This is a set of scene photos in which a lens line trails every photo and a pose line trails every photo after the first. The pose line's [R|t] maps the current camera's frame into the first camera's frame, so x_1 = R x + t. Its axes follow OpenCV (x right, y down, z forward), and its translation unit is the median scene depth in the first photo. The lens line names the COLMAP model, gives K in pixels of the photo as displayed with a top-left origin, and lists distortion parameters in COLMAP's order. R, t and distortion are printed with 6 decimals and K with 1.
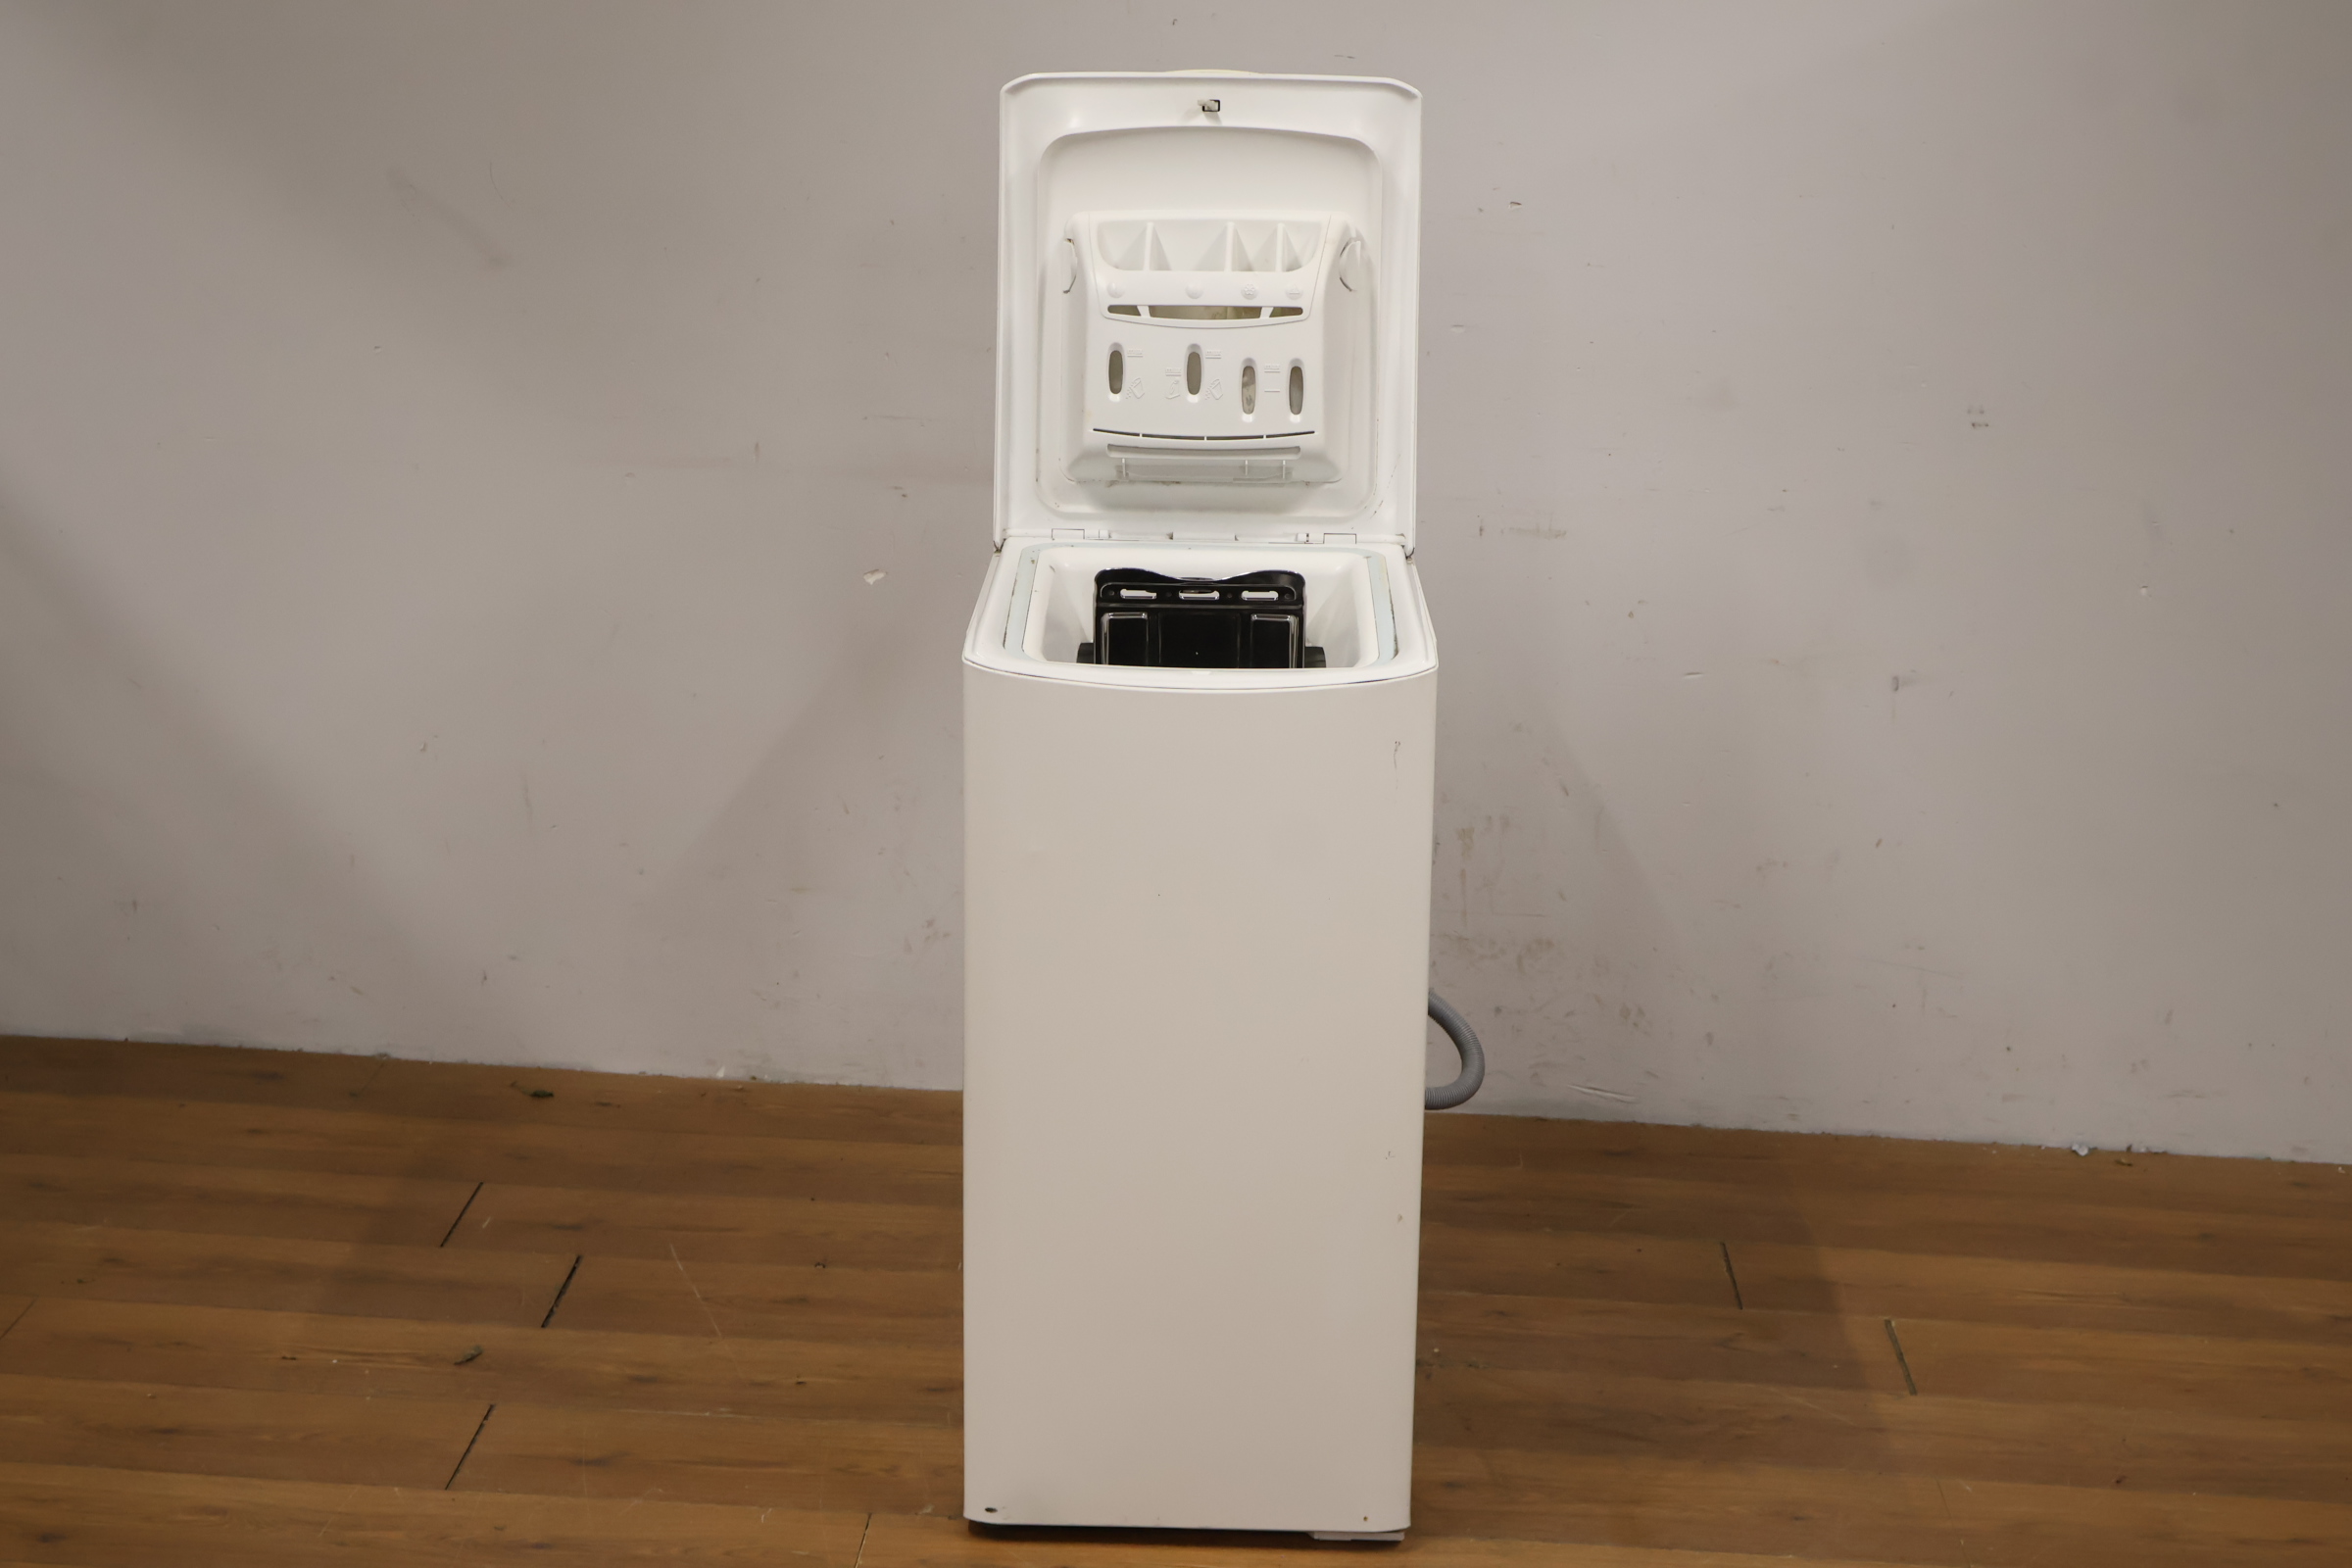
lens RADIAL K [[3675.1, 0, 1175.4], [0, 3675.1, 766.7], [0, 0, 1]] dist [0.018412, 0.000000]
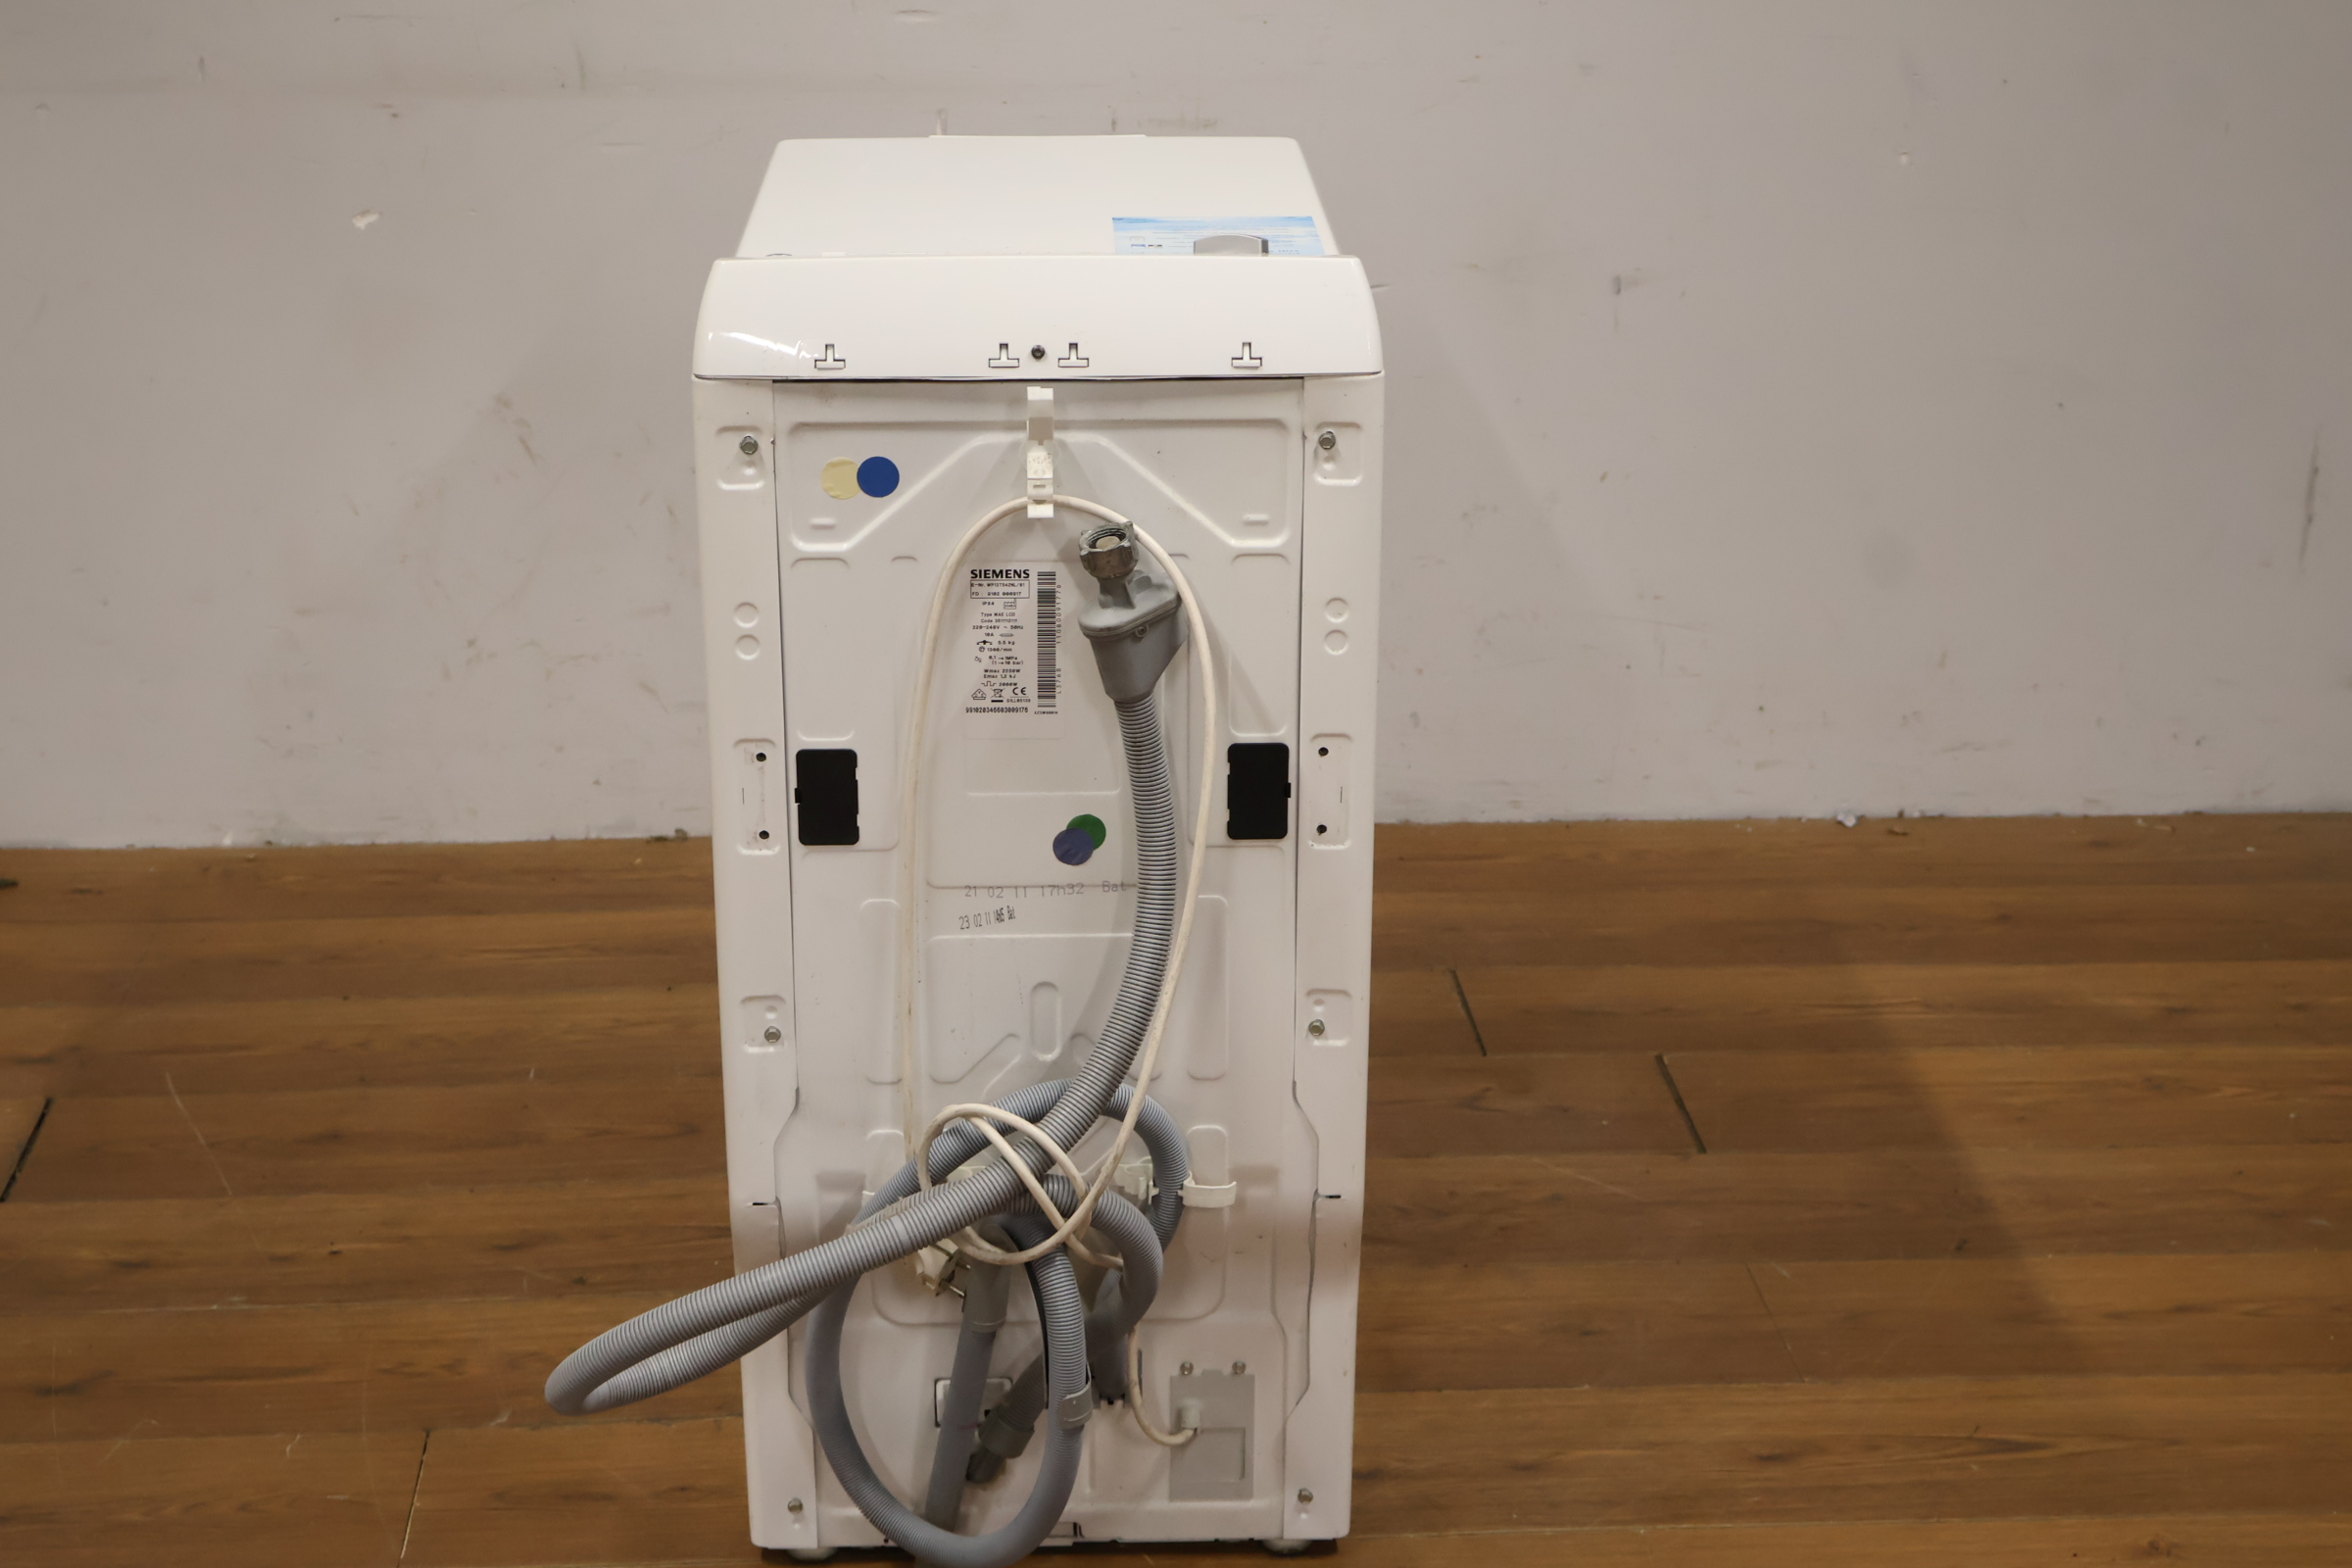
lens RADIAL K [[3675.1, 0, 1171.7], [0, 3675.1, 777.5], [0, 0, 1]] dist [0.018412, 0.000000]
pose [[0.992497, -0.067675, 0.101833, 0.002941], [0.056265, 0.992224, 0.111018, -0.010669], [-0.108554, -0.104456, 0.988587, 0.183818]]
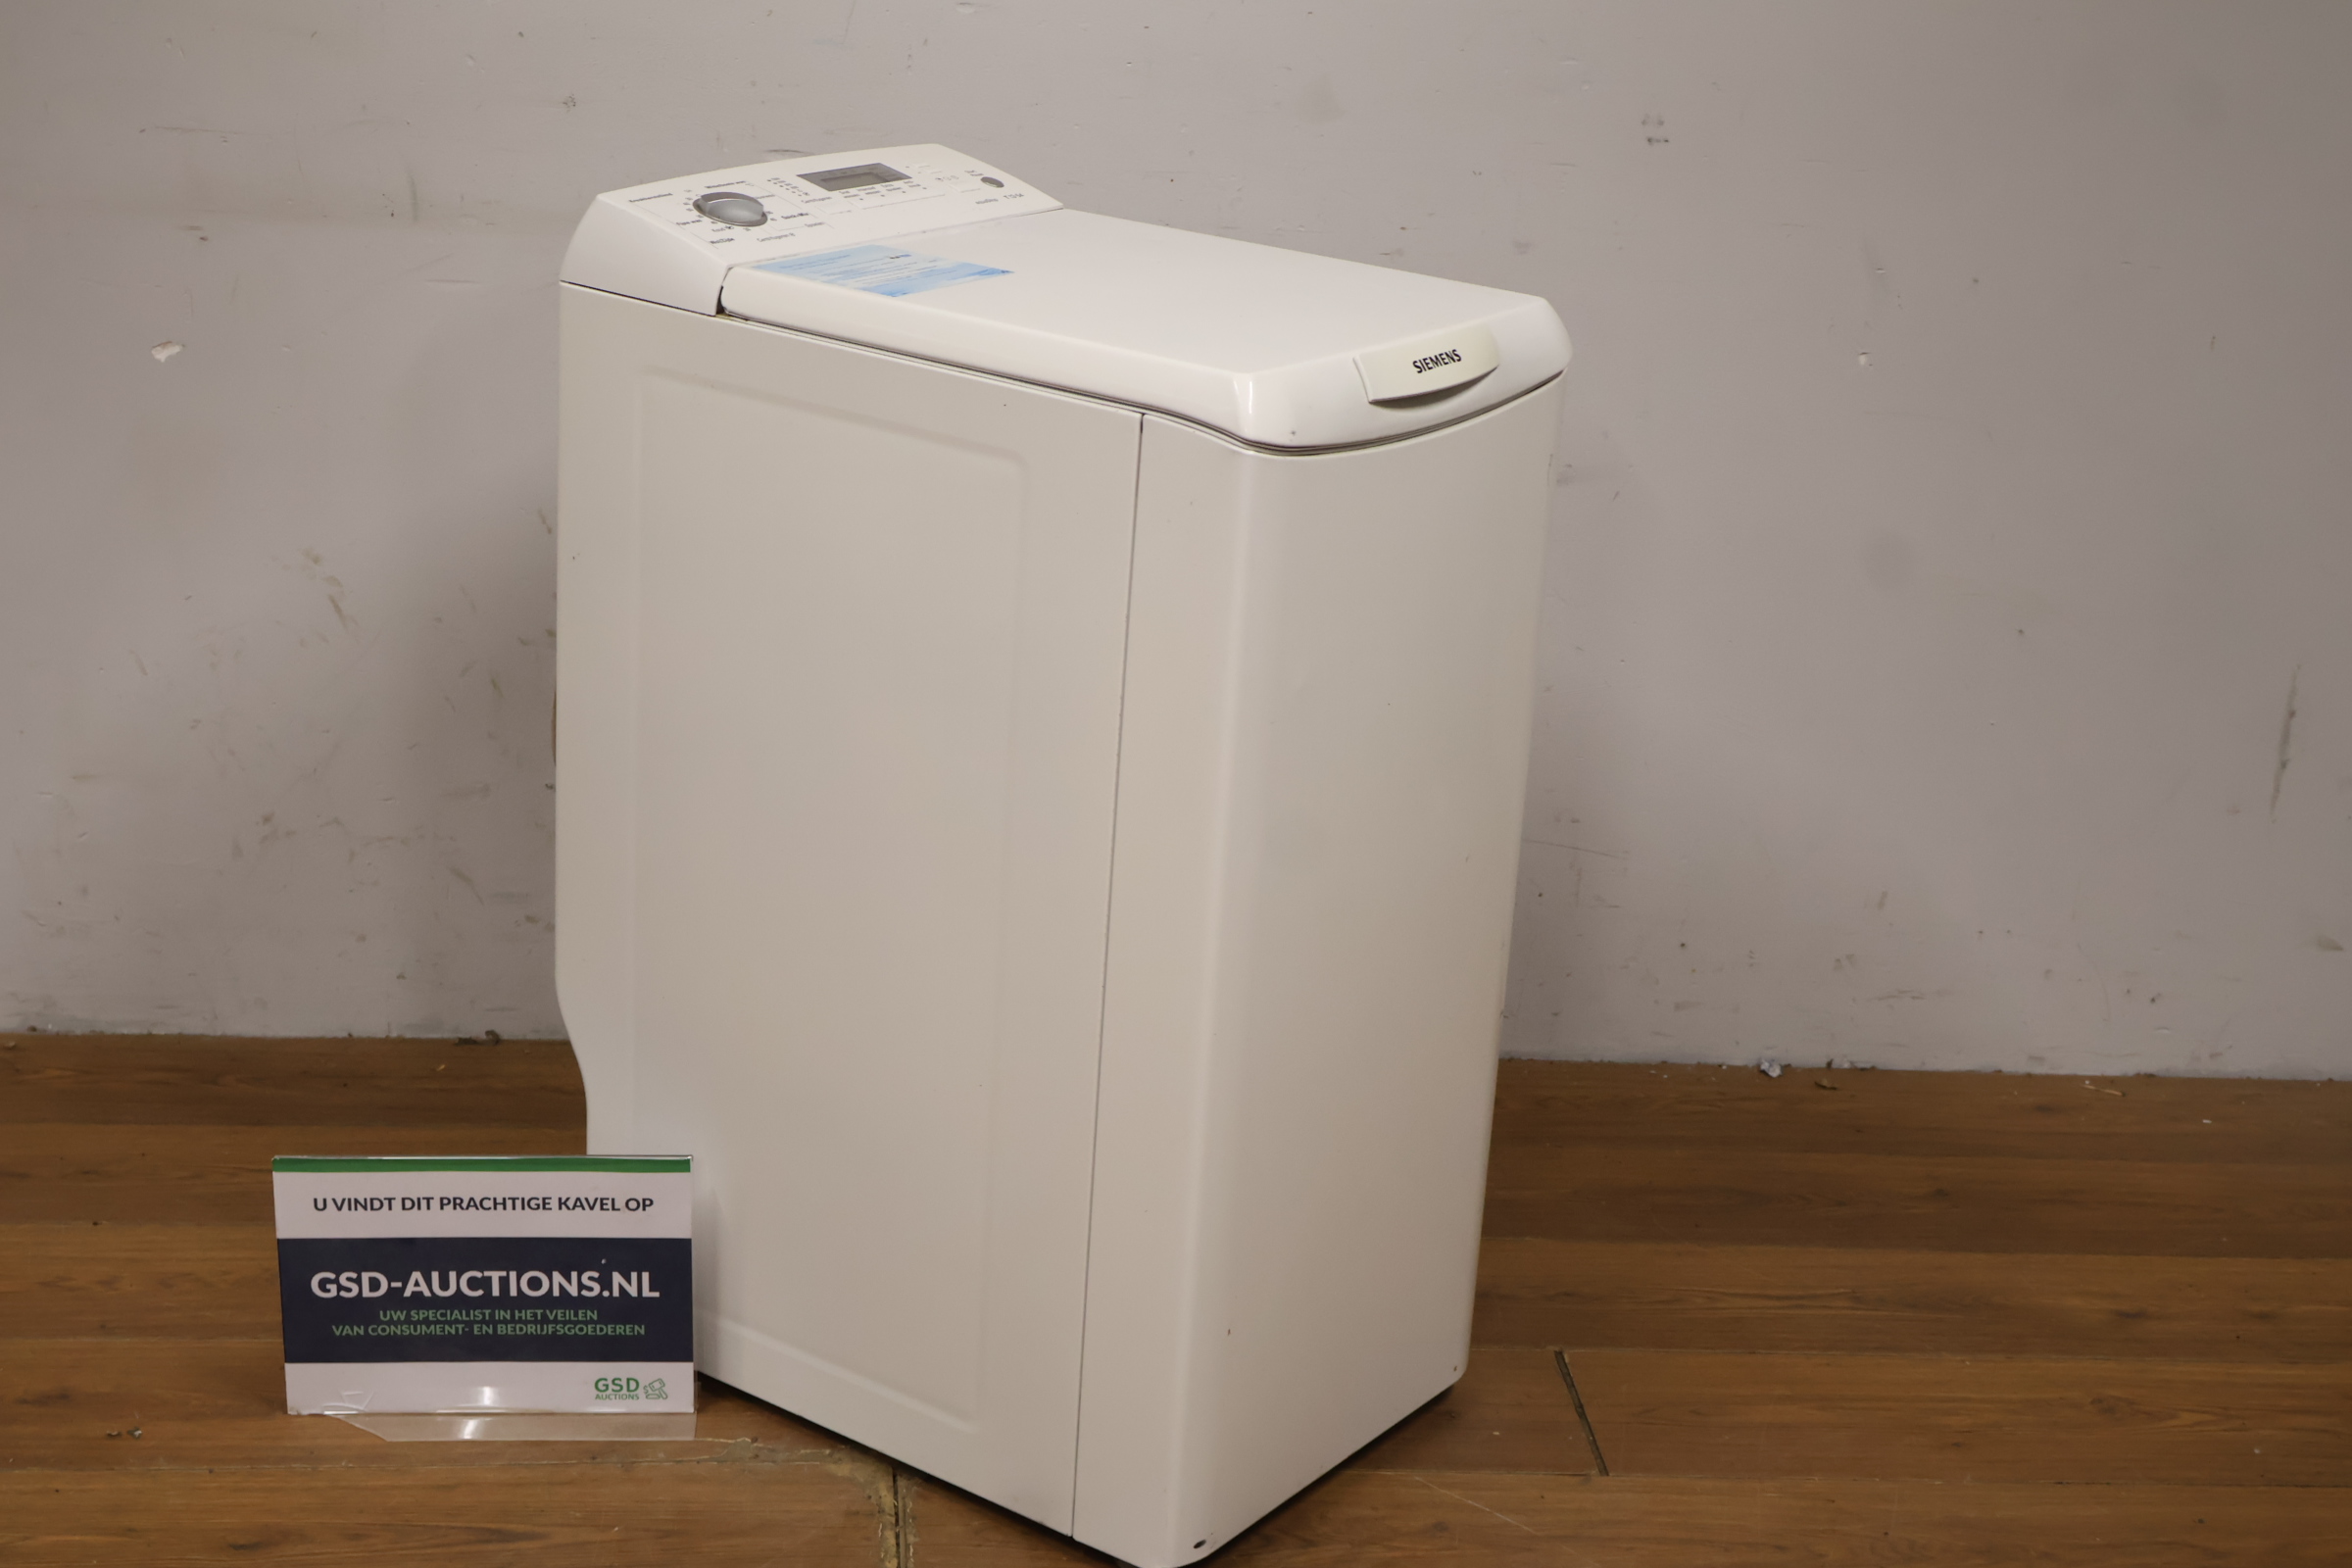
lens RADIAL K [[3675.1, 0, 1170.5], [0, 3675.1, 774.9], [0, 0, 1]] dist [0.018412, 0.000000]
pose [[0.991325, -0.022893, 0.129426, 0.019537], [0.011203, 0.995848, 0.090344, -0.033786], [-0.130957, -0.088111, 0.987465, 0.265719]]
